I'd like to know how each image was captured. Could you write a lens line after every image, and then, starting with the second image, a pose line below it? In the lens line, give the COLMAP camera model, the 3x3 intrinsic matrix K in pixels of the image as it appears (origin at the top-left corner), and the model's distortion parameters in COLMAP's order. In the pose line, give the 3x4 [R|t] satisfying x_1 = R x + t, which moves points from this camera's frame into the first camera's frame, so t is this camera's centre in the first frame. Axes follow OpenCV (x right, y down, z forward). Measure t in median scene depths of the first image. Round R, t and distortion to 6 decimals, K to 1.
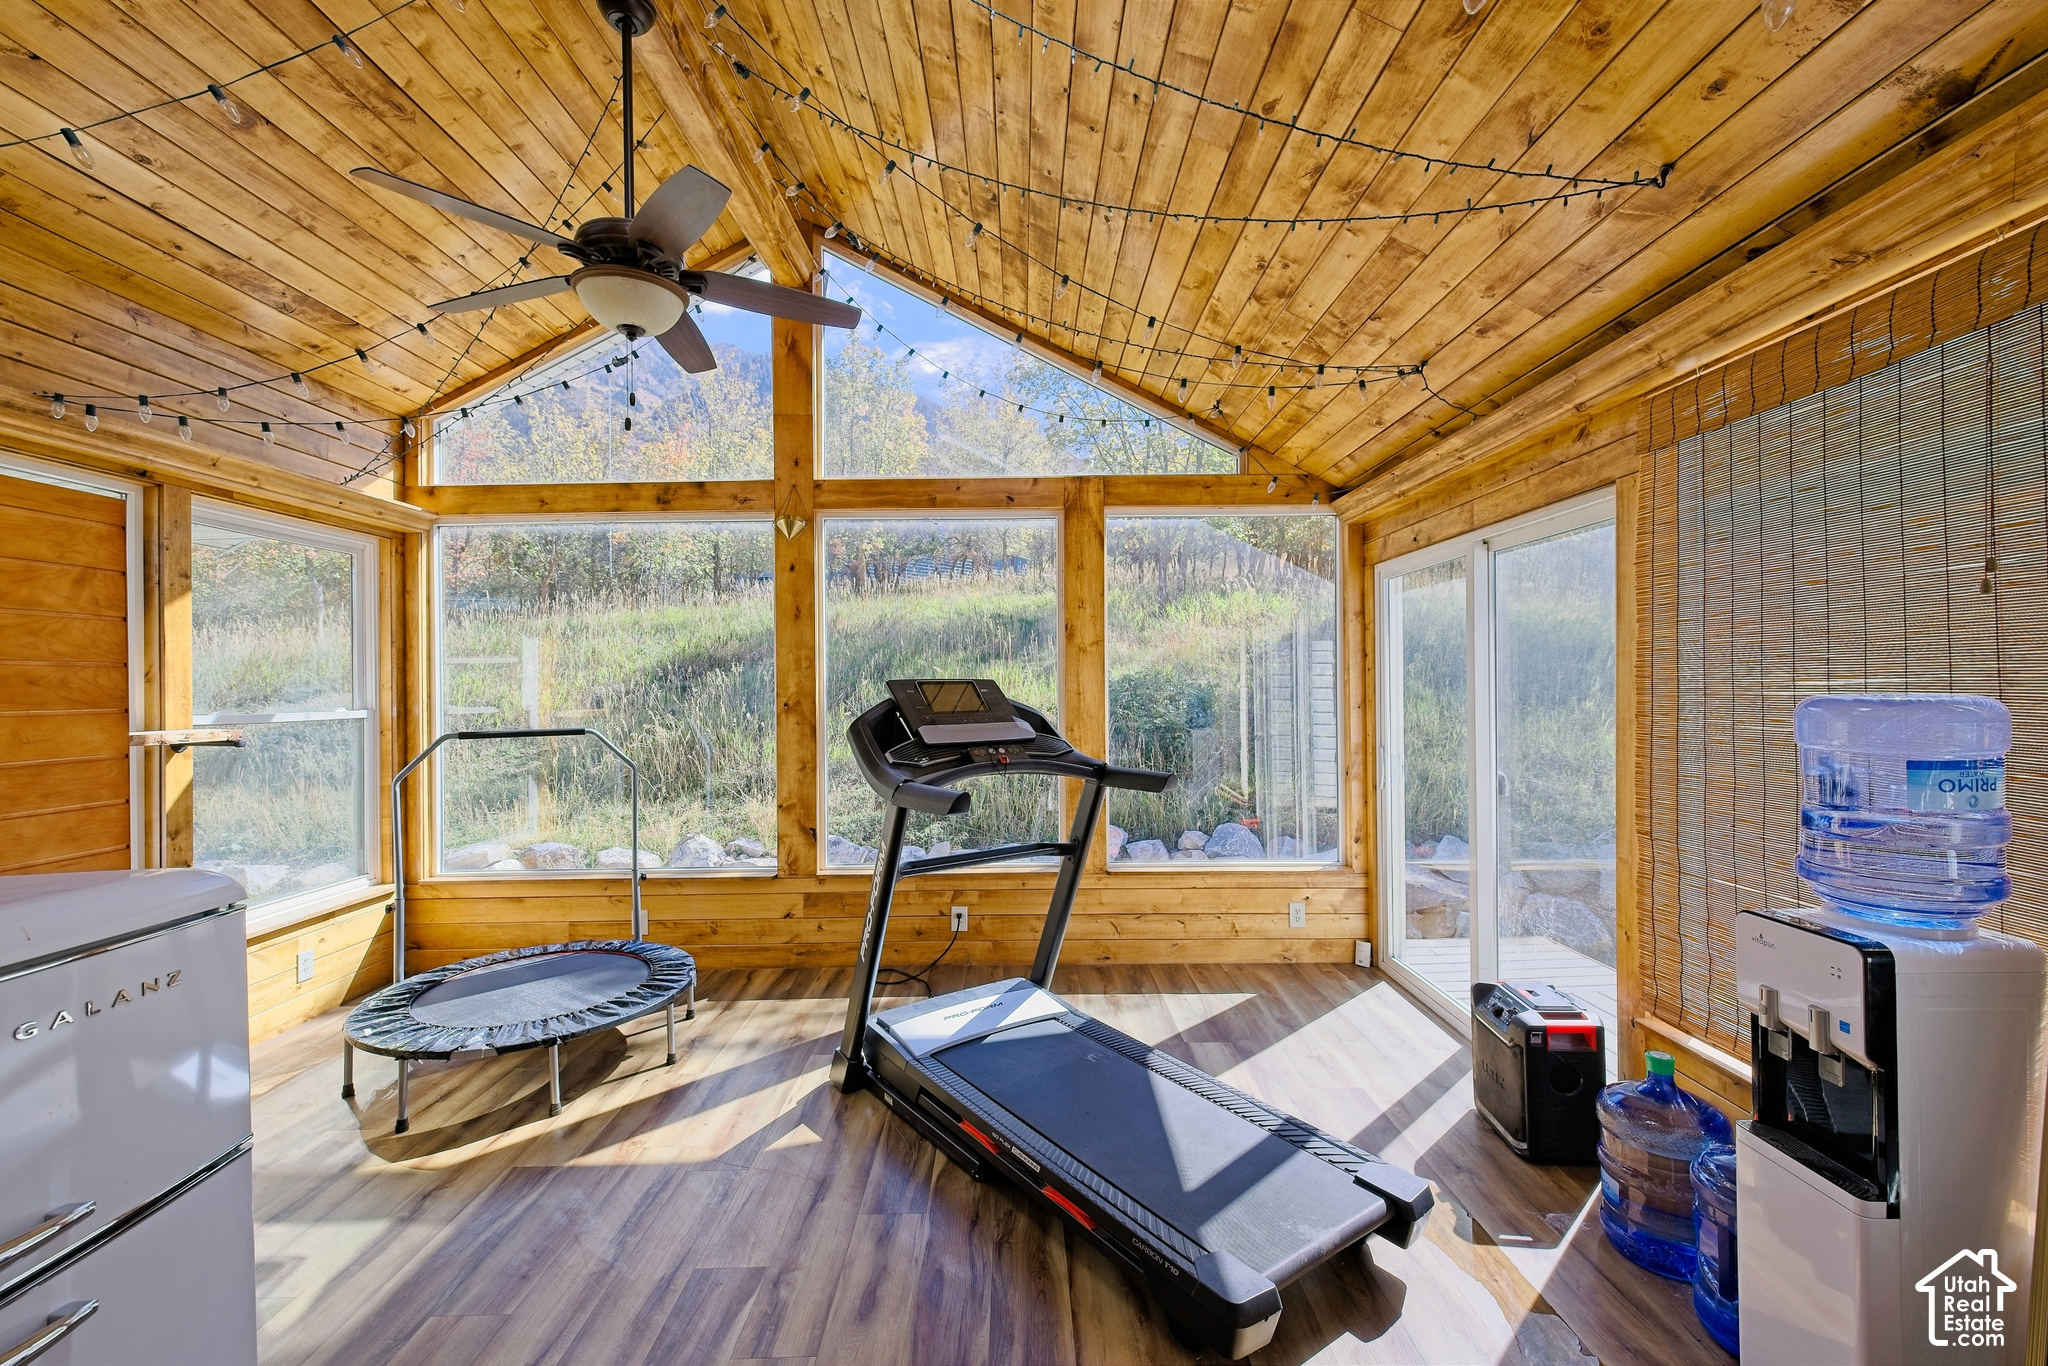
lens RADIAL K [[857.9, 0, 1022.3], [0, 857.9, 684.1], [0, 0, 1]] dist [-0.002698, -0.000097]
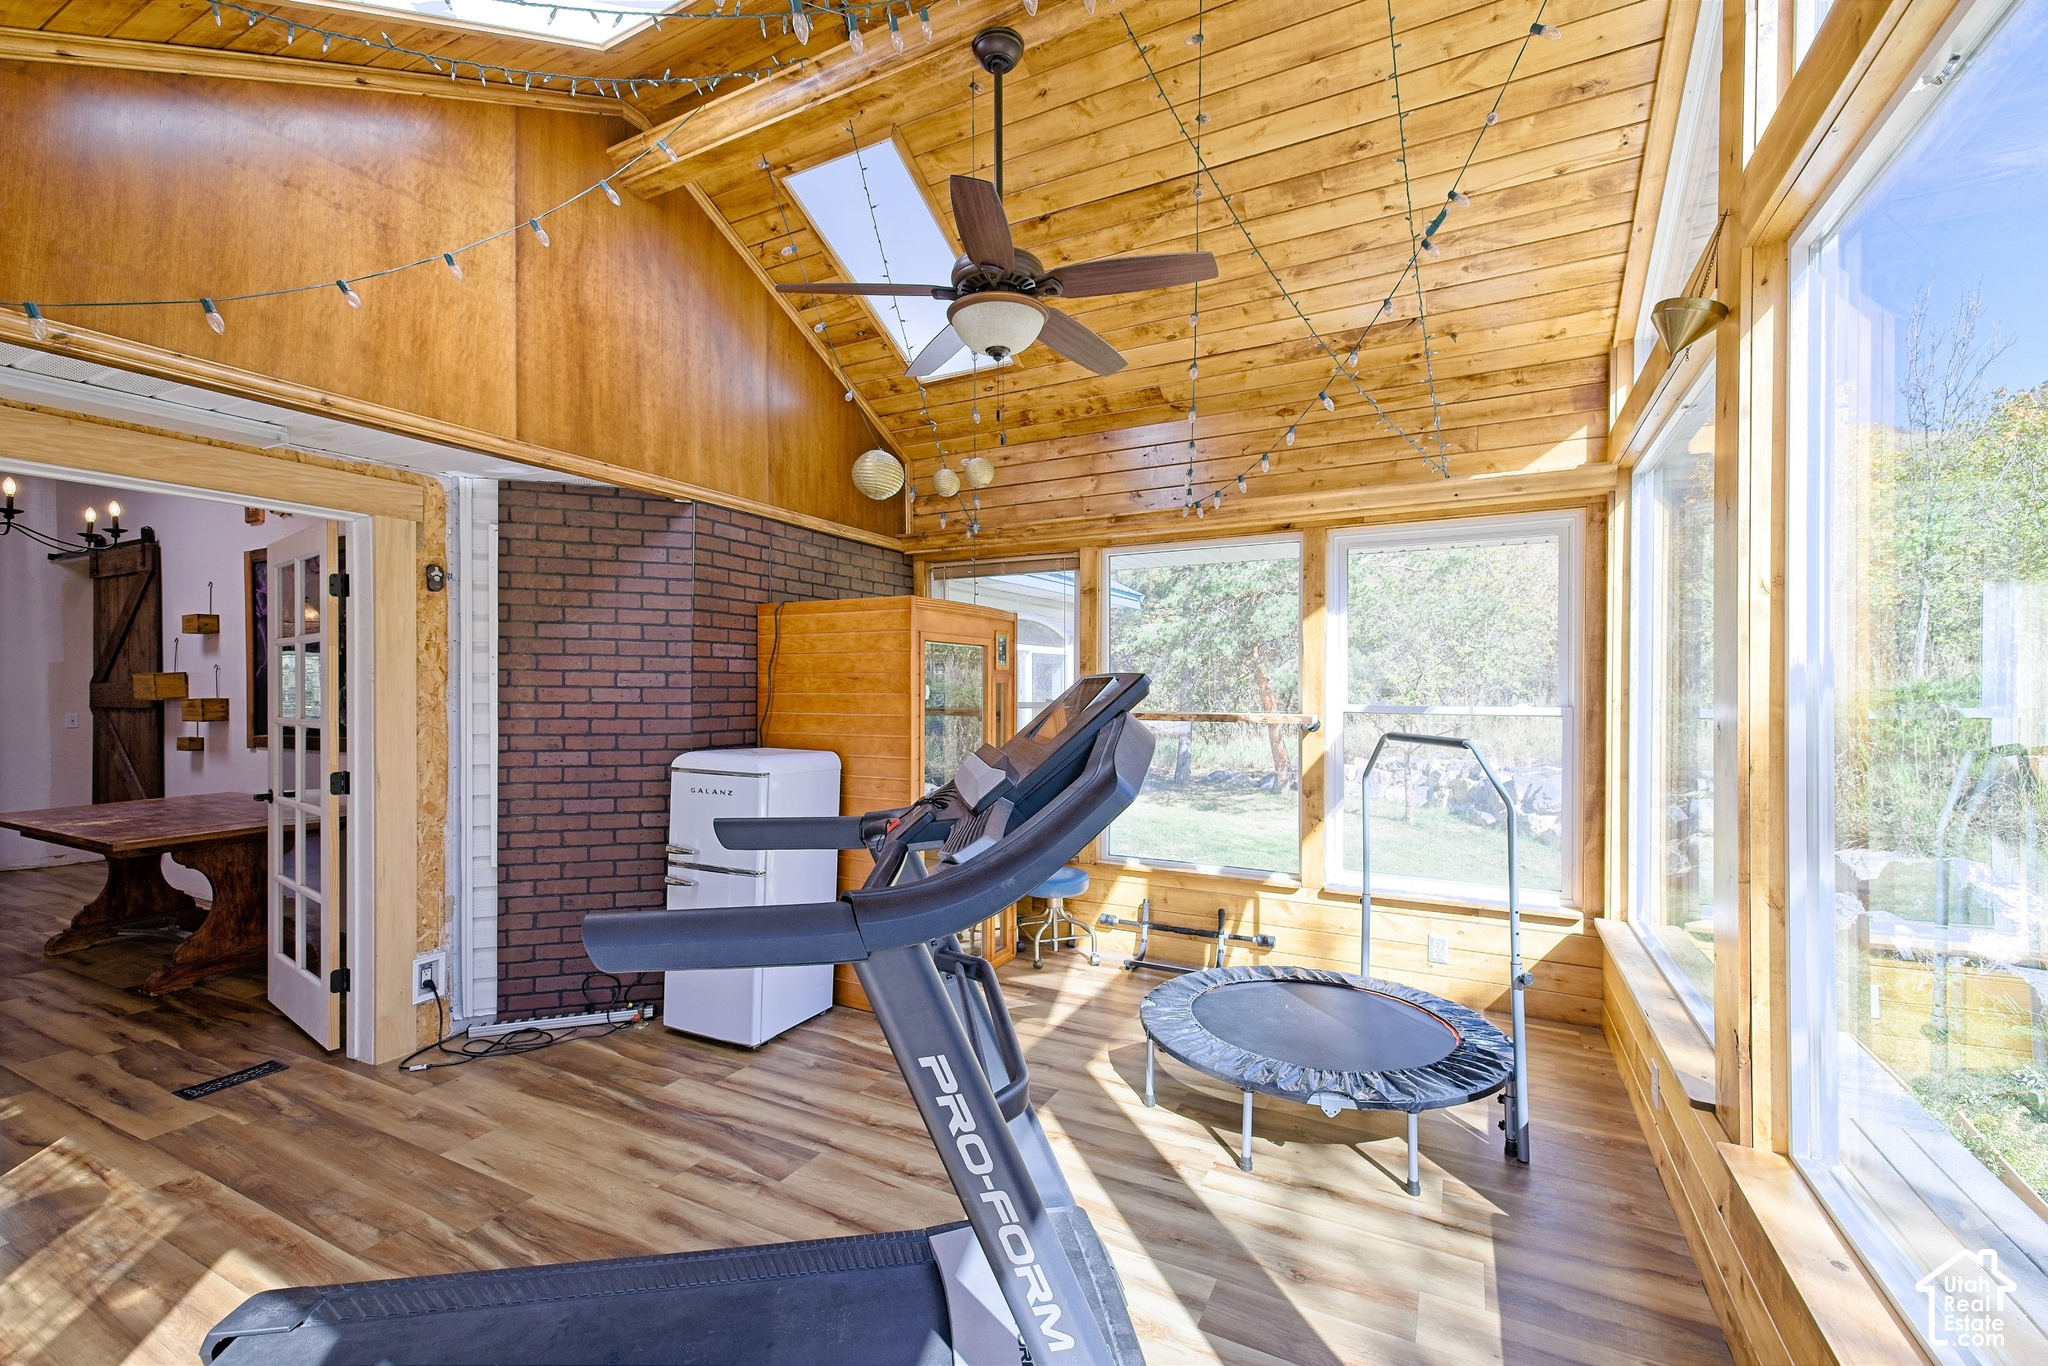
lens RADIAL K [[857.9, 0, 1017.4], [0, 857.9, 686.8], [0, 0, 1]] dist [-0.002698, -0.000097]
pose [[-0.471864, 0.008947, -0.881626, 0.378705], [0.005538, 0.999959, 0.007183, -0.000552], [0.881654, -0.001493, -0.471894, 1.213626]]
